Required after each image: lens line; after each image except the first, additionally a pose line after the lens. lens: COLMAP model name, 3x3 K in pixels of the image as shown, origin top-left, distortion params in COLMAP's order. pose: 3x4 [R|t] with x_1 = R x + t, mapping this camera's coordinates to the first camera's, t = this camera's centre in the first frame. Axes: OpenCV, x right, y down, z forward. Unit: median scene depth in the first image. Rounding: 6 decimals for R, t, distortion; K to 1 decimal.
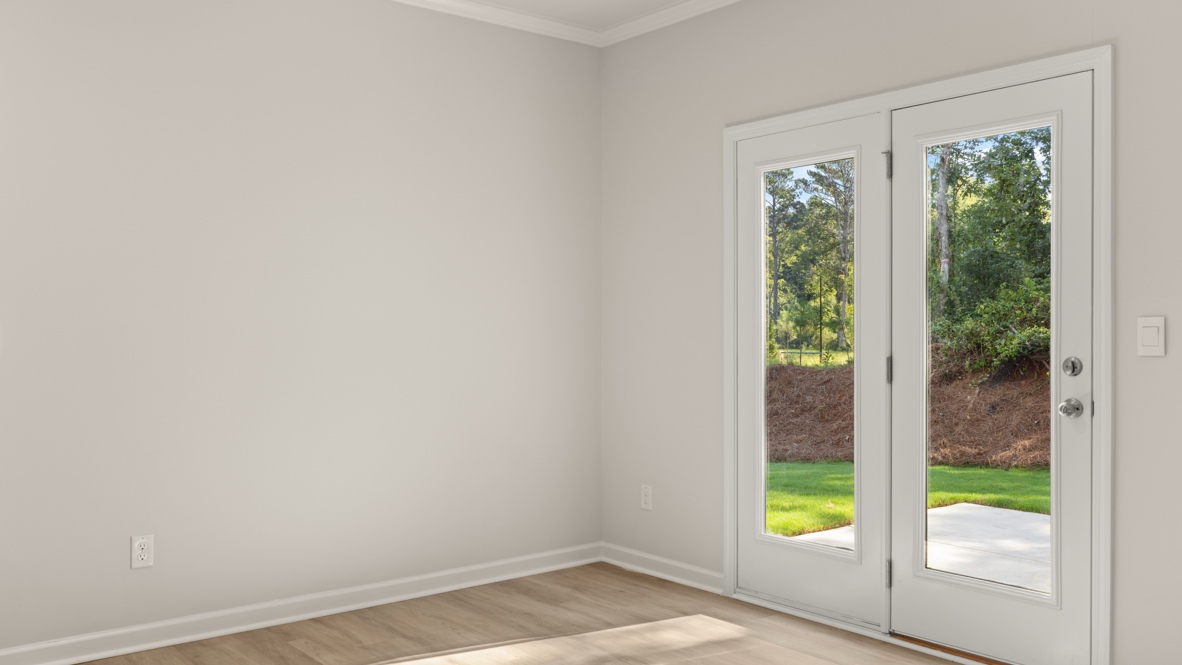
lens RADIAL K [[980.8, 0, 588.5], [0, 980.8, 335.1], [0, 0, 1]] dist [0.009966, 0.003965]
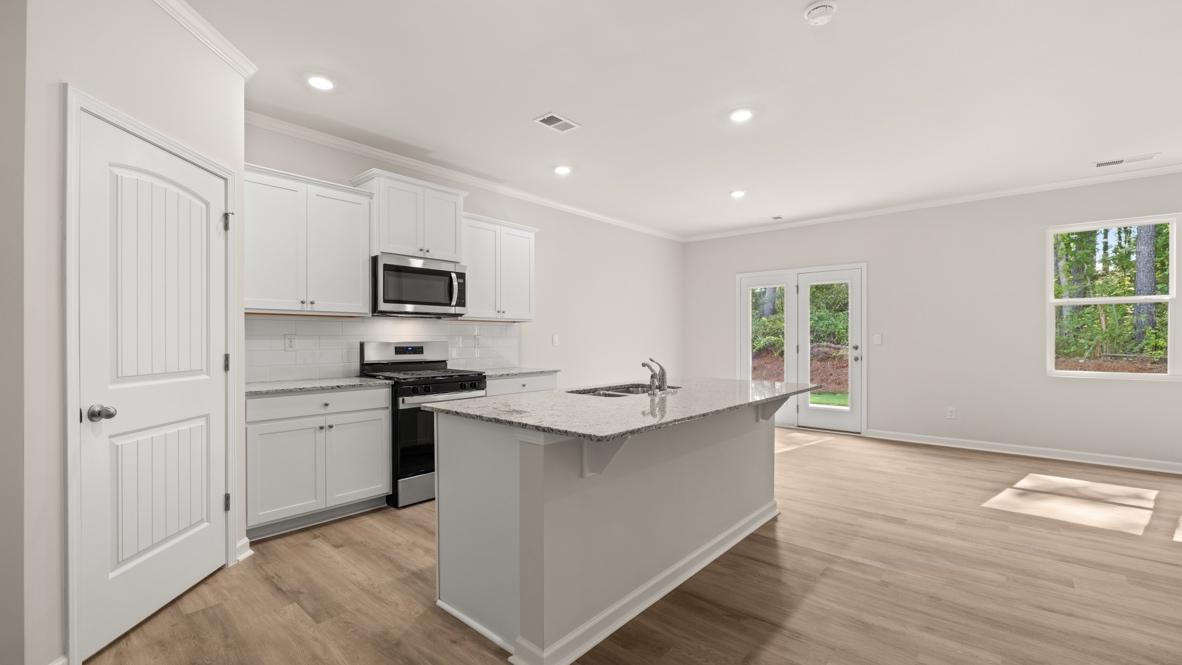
lens RADIAL K [[498.3, 0, 590.7], [0, 498.3, 336.8], [0, 0, 1]] dist [0.000967, -0.000536]
pose [[0.985363, -0.000729, 0.170467, -0.698871], [0.002009, 0.999971, -0.007335, 0.003212], [-0.170457, 0.007570, 0.985336, -0.587250]]
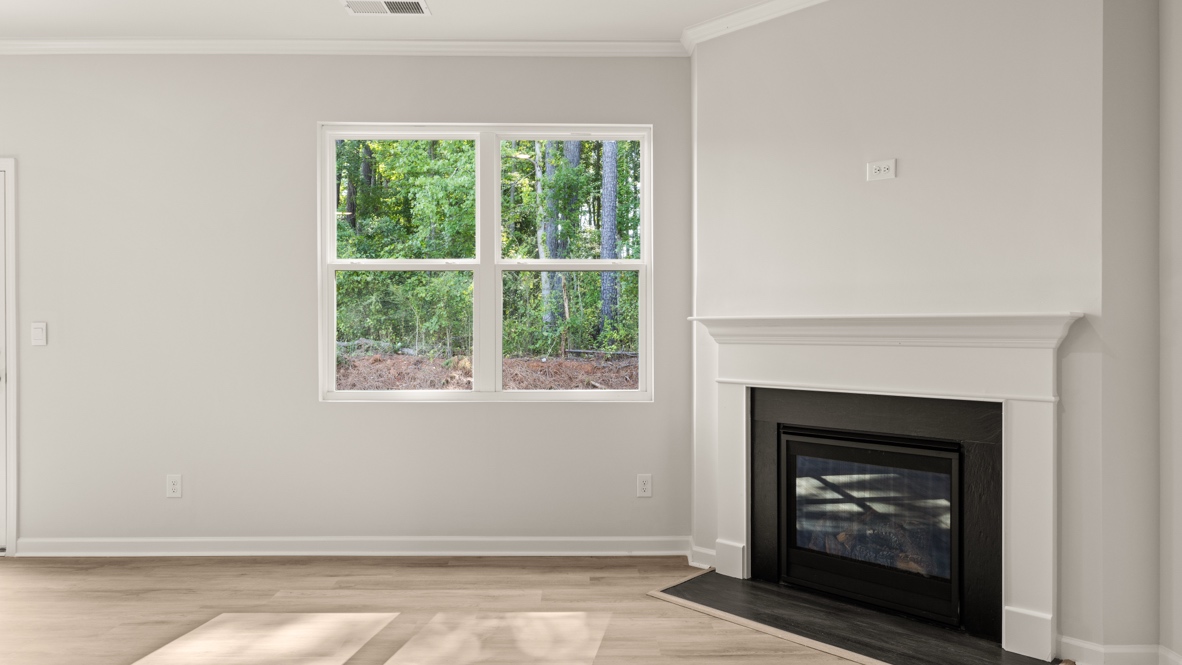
lens RADIAL K [[764.0, 0, 588.5], [0, 764.0, 331.8], [0, 0, 1]] dist [-0.003967, -0.001929]
pose [[0.618567, -0.004958, 0.785716, 0.101017], [0.006782, 0.999977, 0.000970, 0.002319], [-0.785703, 0.004729, 0.618586, -0.459756]]
